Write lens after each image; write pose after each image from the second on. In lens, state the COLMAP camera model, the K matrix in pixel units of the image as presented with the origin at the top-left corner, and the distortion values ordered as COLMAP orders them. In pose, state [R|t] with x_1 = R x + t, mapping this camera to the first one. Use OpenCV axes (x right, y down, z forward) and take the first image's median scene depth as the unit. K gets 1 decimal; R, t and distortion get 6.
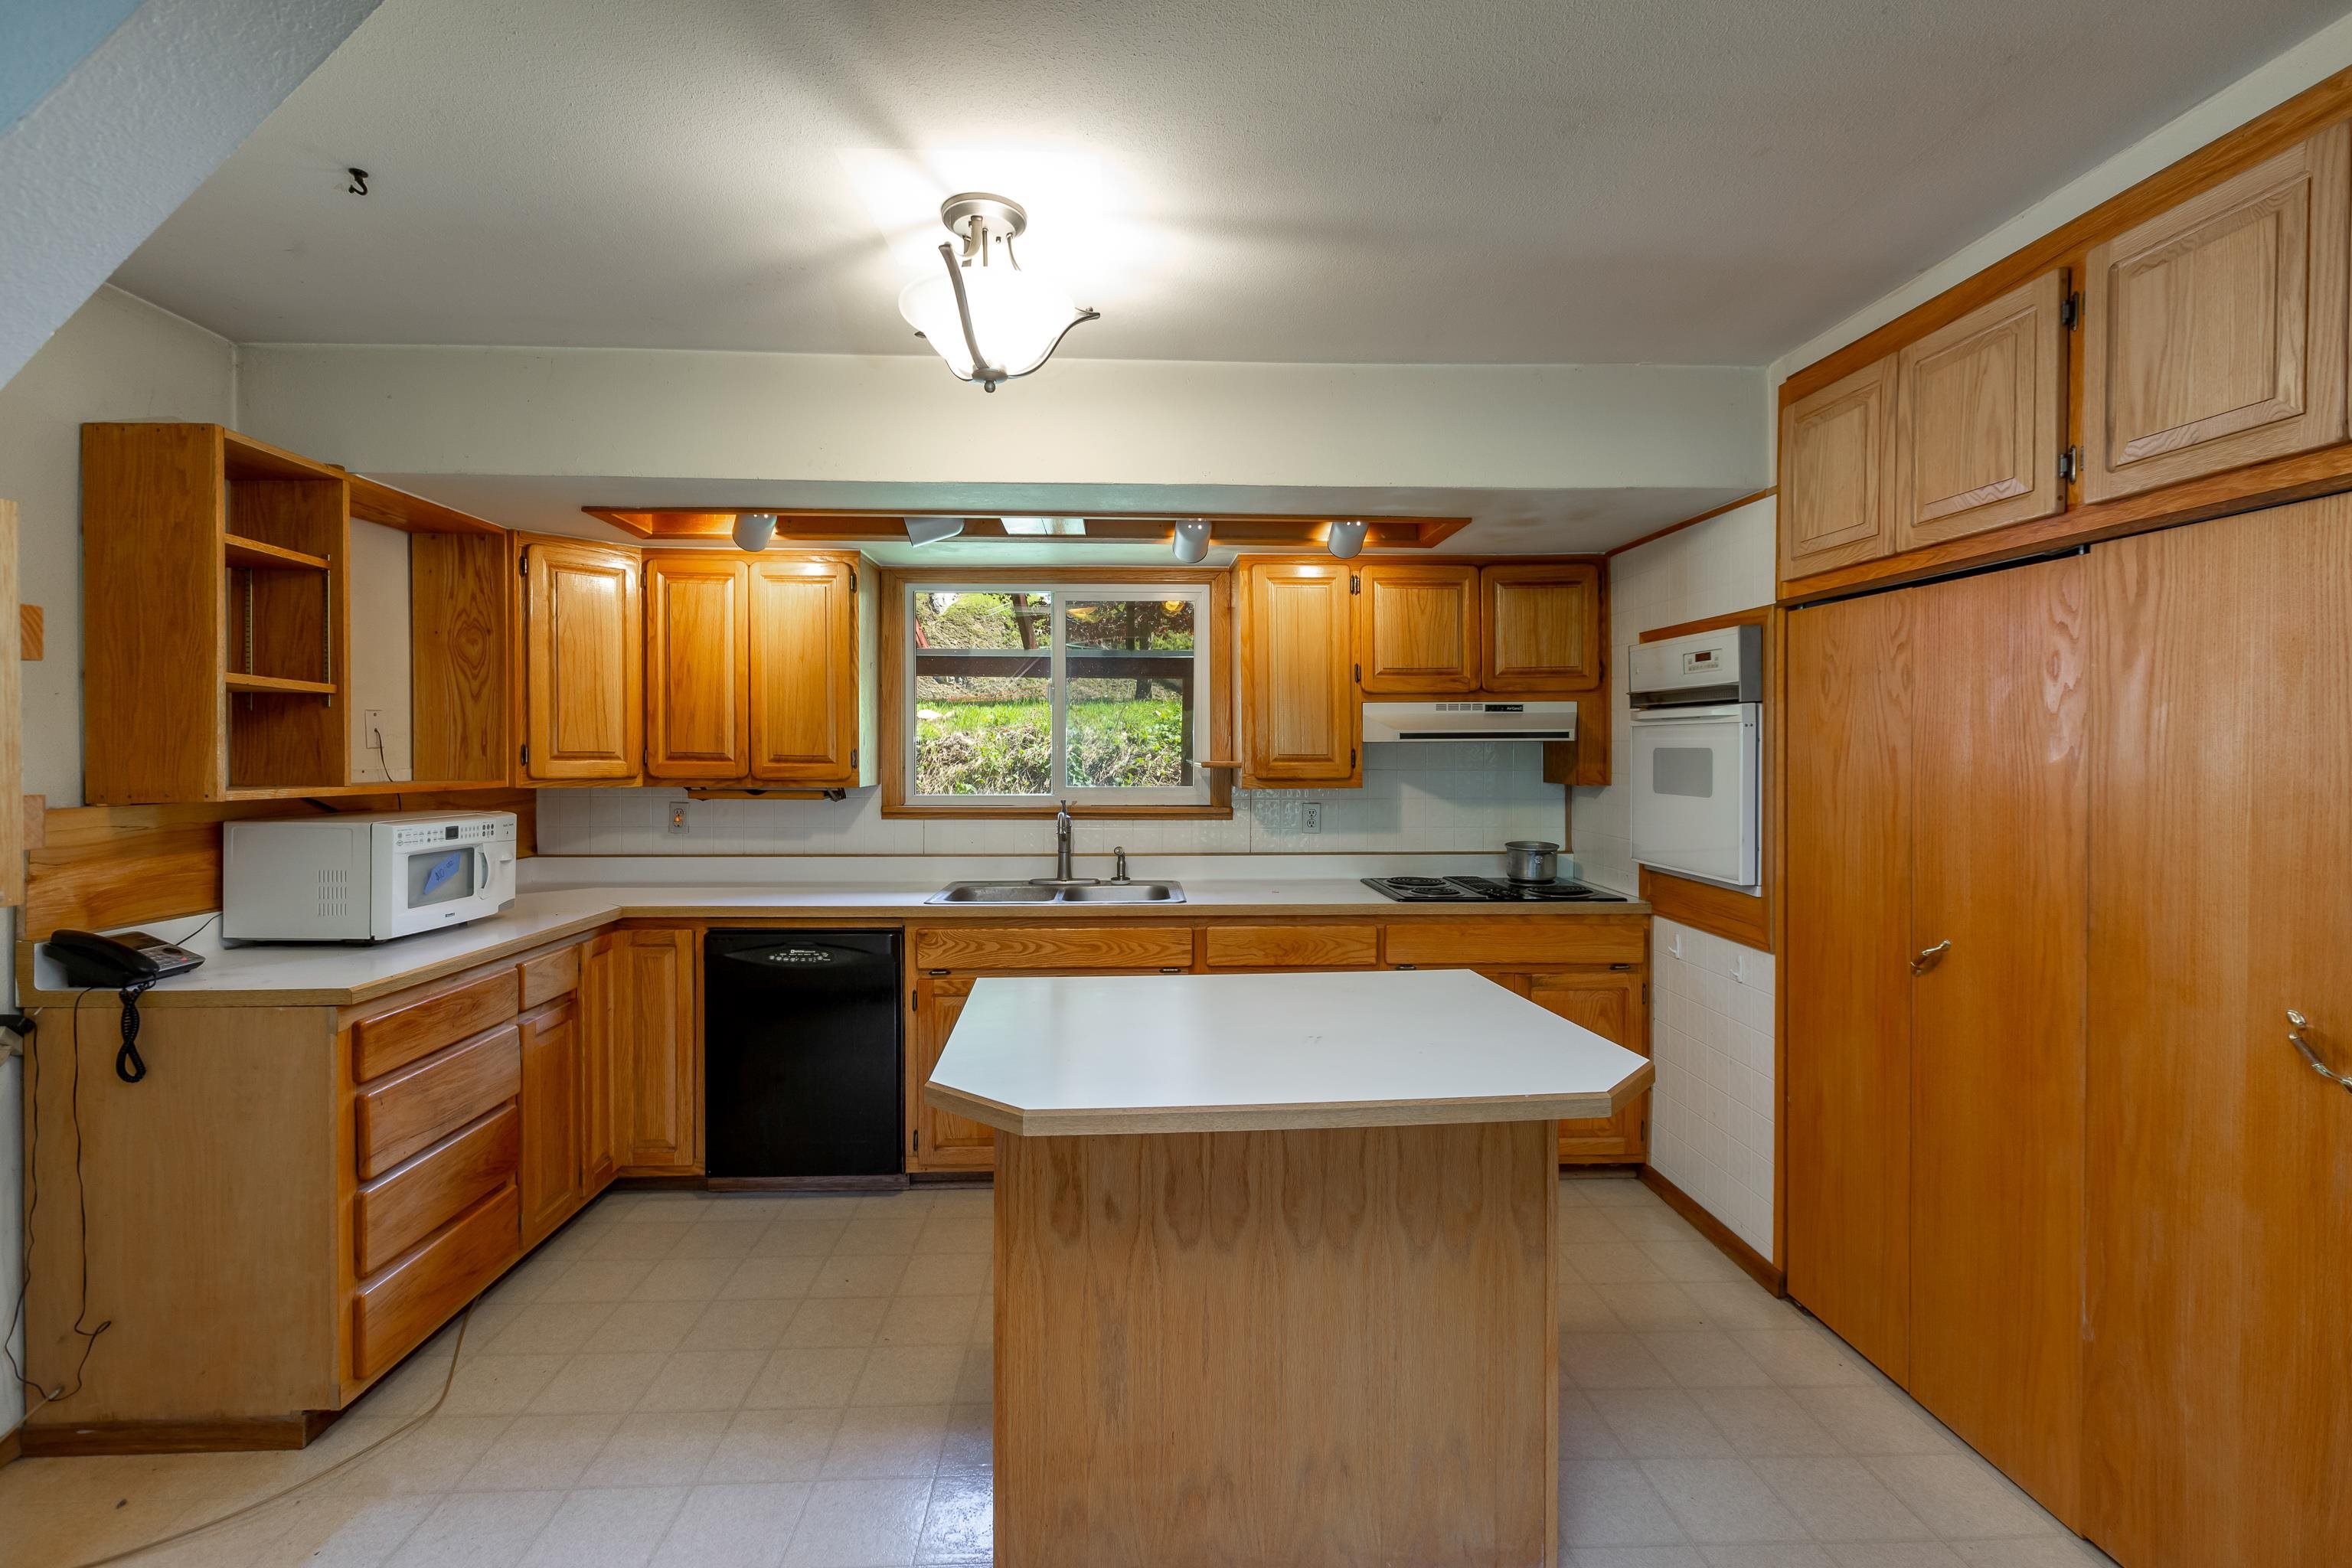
lens RADIAL K [[1080.4, 0, 1168.1], [0, 1080.4, 771.5], [0, 0, 1]] dist [-0.008673, 0.000422]
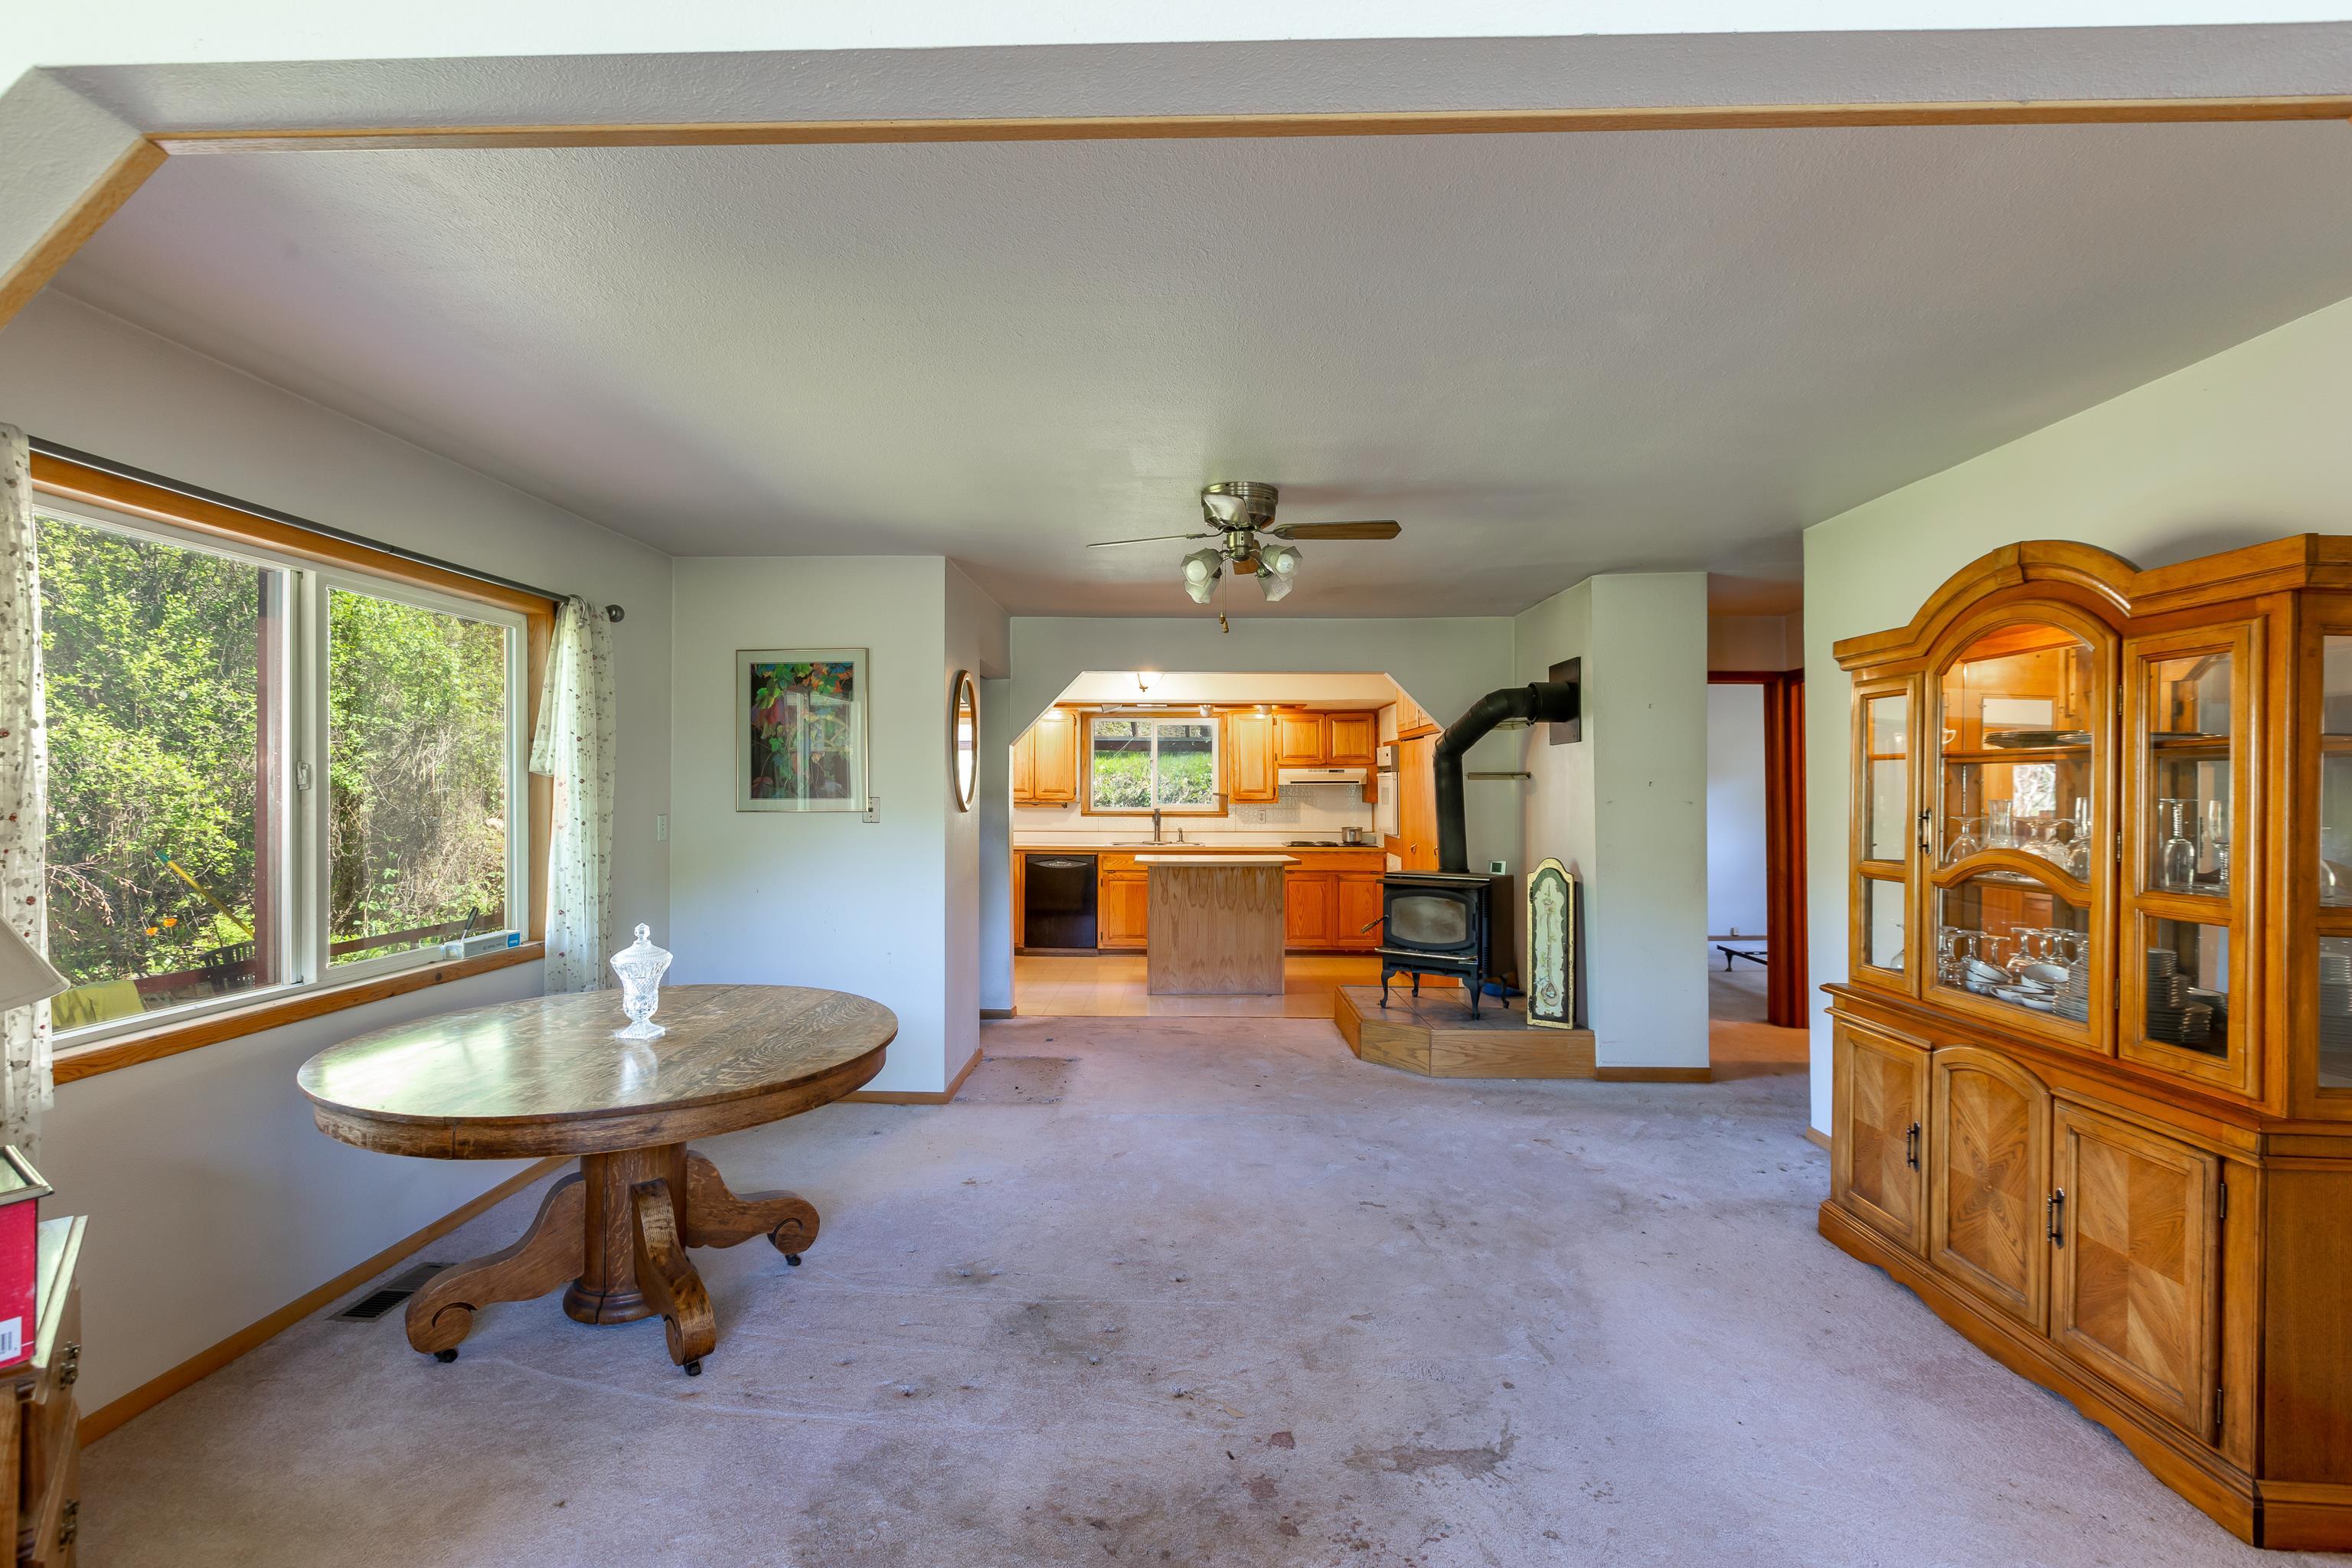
lens RADIAL K [[1080.4, 0, 1169.2], [0, 1080.4, 794.3], [0, 0, 1]] dist [-0.008673, 0.000422]
pose [[0.998110, 0.001608, -0.061431, 0.090522], [-0.002680, 0.999846, -0.017369, 0.041831], [0.061394, 0.017501, 0.997960, -1.626358]]
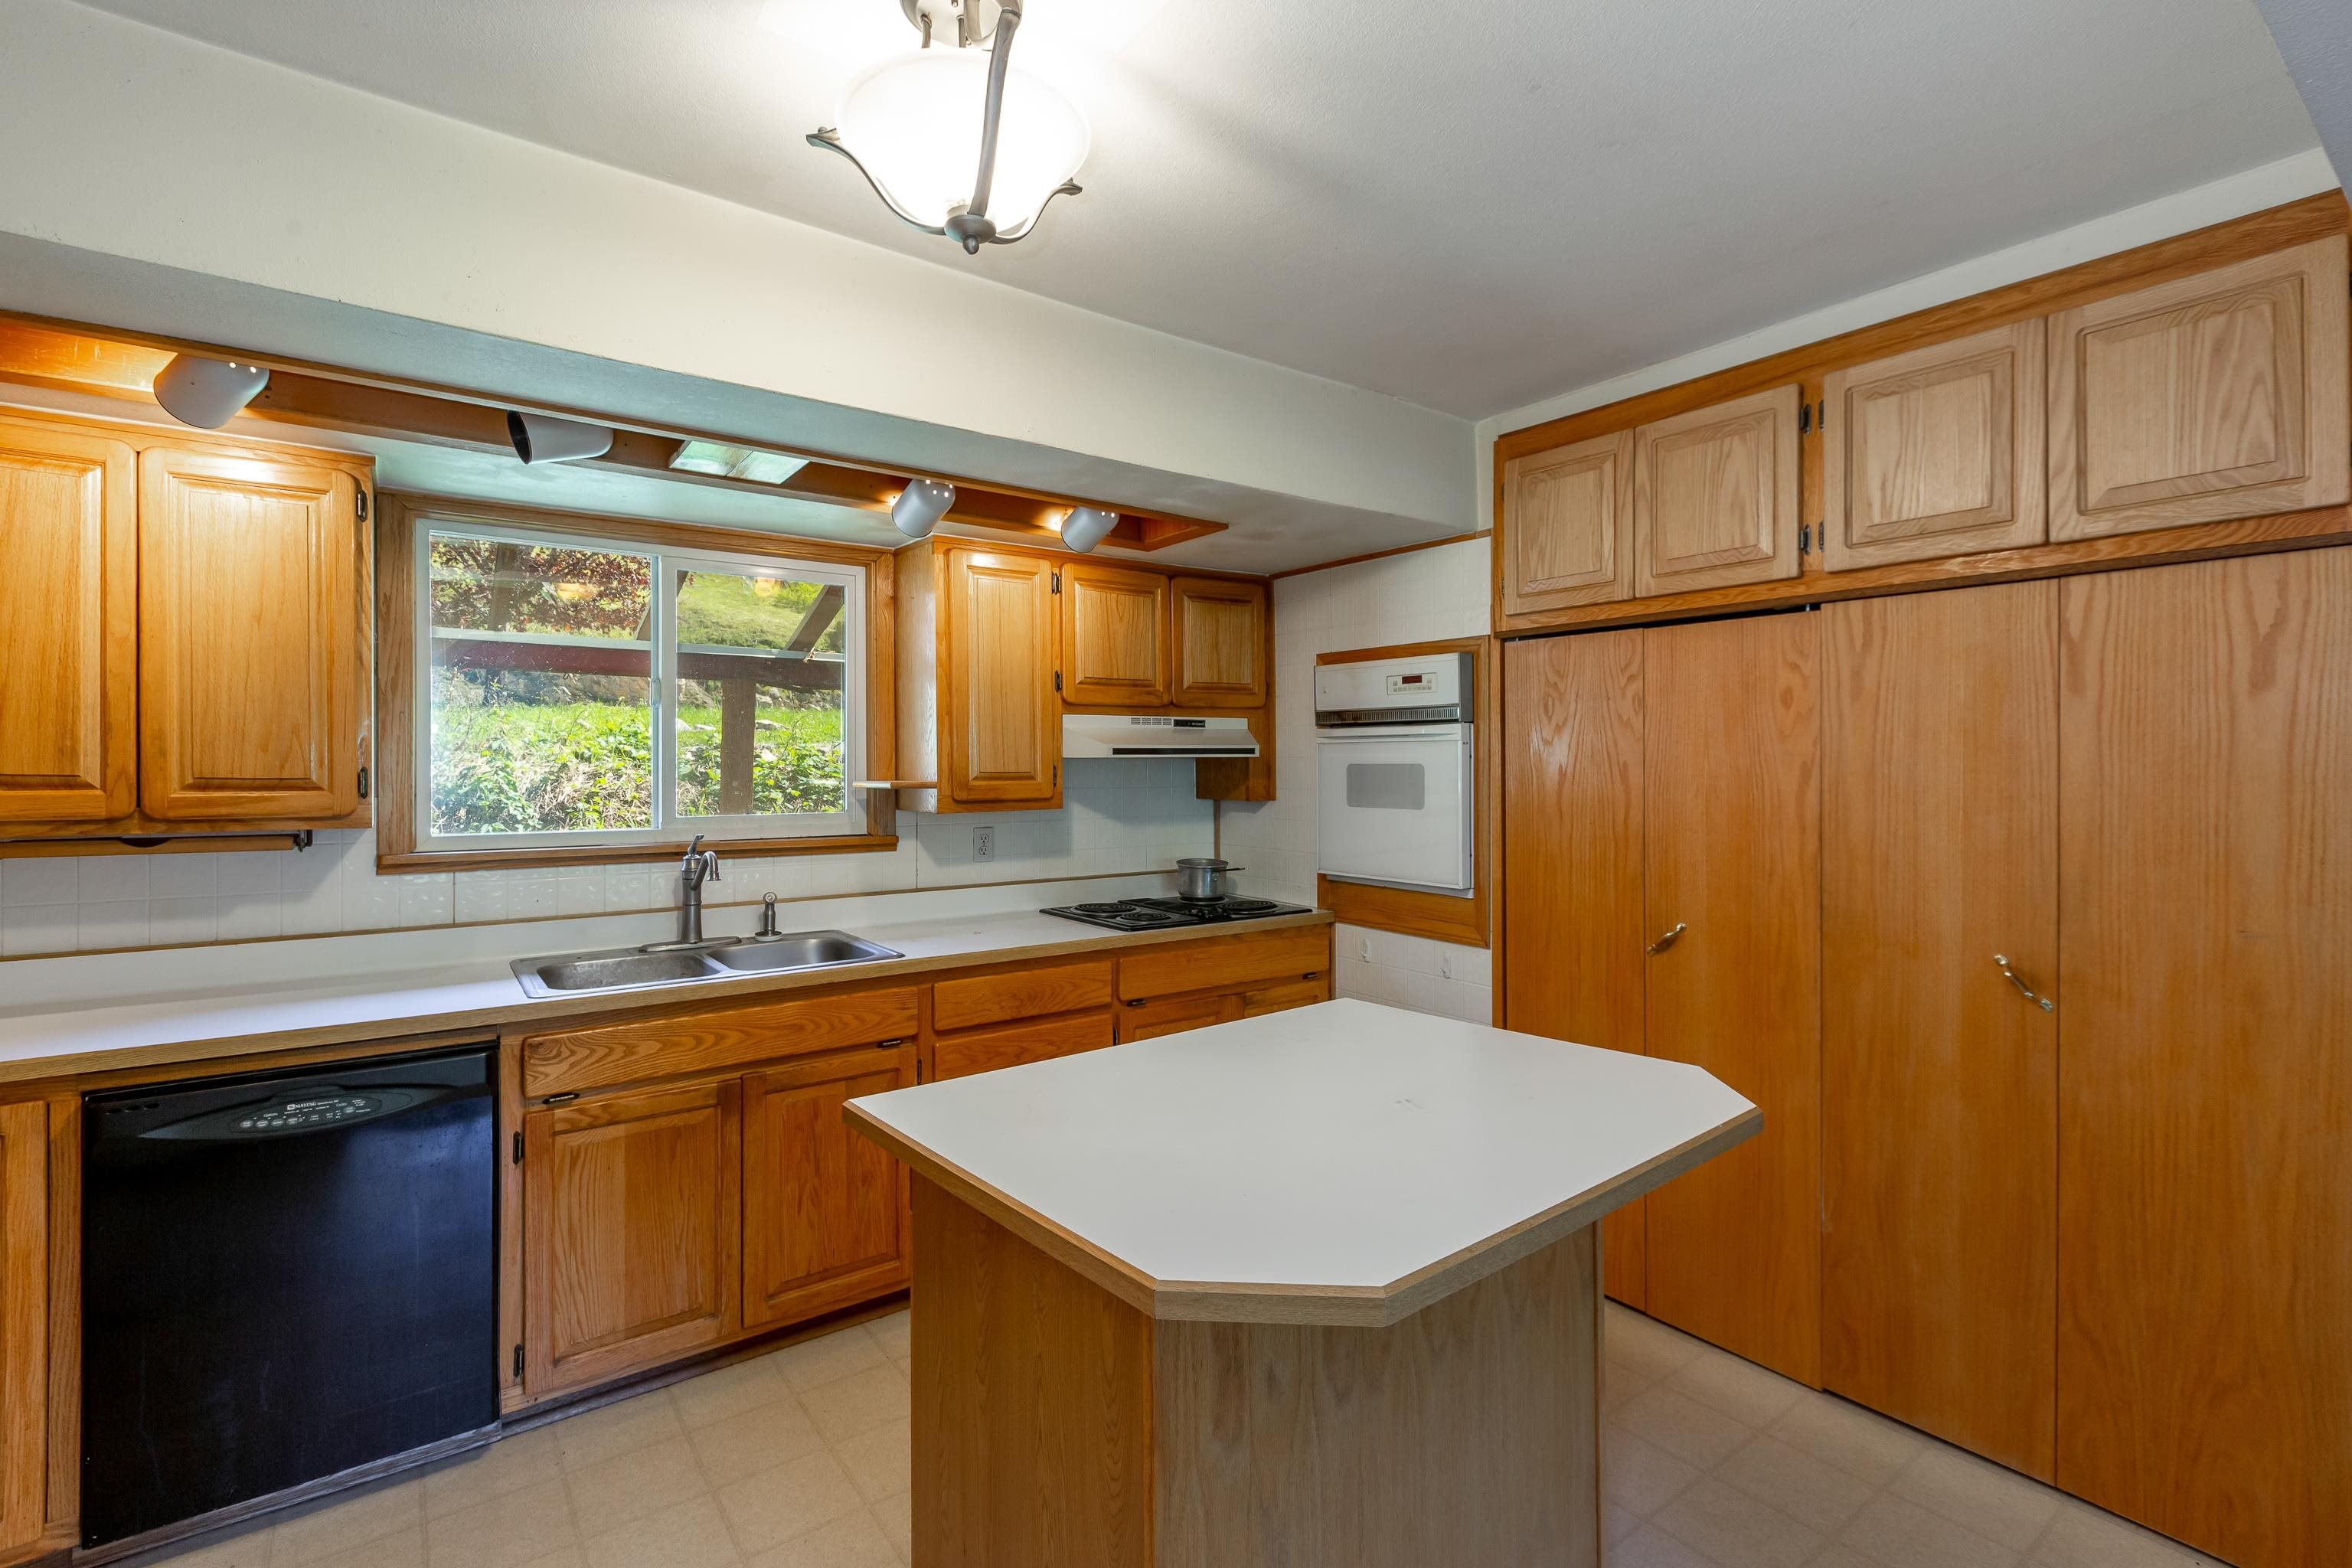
lens RADIAL K [[1080.4, 0, 1186.3], [0, 1080.4, 767.5], [0, 0, 1]] dist [-0.008673, 0.000422]
pose [[0.817085, -0.002602, 0.576512, -0.280524], [0.013942, 0.999787, -0.015248, -0.004432], [-0.576349, 0.020496, 0.816947, 0.223496]]
